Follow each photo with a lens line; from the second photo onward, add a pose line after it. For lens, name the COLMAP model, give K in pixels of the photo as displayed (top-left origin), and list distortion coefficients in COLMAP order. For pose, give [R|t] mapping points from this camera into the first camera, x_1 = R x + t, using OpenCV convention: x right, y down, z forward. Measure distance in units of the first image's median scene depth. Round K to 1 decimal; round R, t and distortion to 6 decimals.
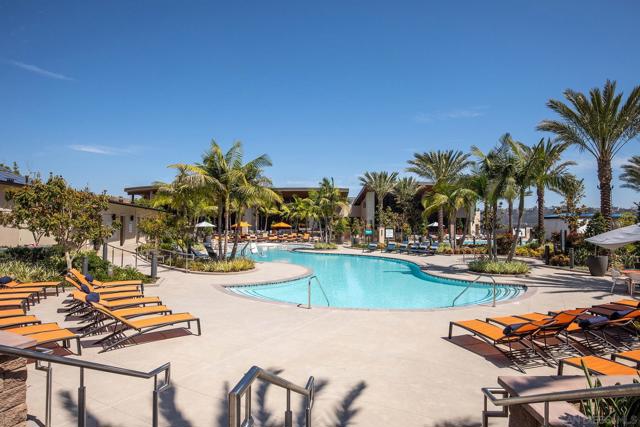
lens RADIAL K [[395.2, 0, 320.0], [0, 395.2, 213.5], [0, 0, 1]] dist [0.000224, -0.000190]
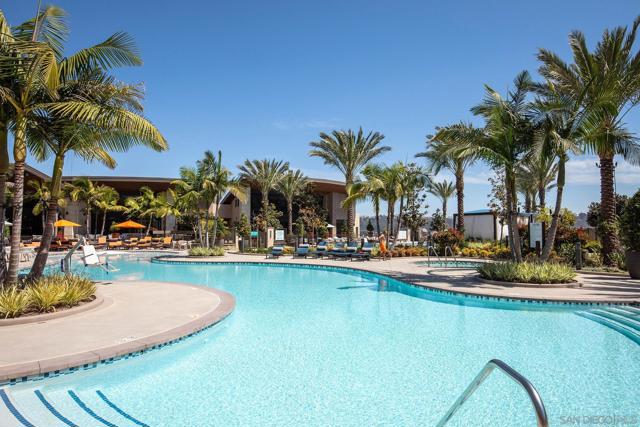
lens RADIAL K [[379.9, 0, 320.5], [0, 379.9, 227.8], [0, 0, 1]] dist [-0.000129, -0.000384]
pose [[0.921328, 0.001335, 0.388783, -0.048986], [-0.005868, 0.999928, 0.010473, 0.026479], [-0.388741, -0.011931, 0.921270, 0.253453]]
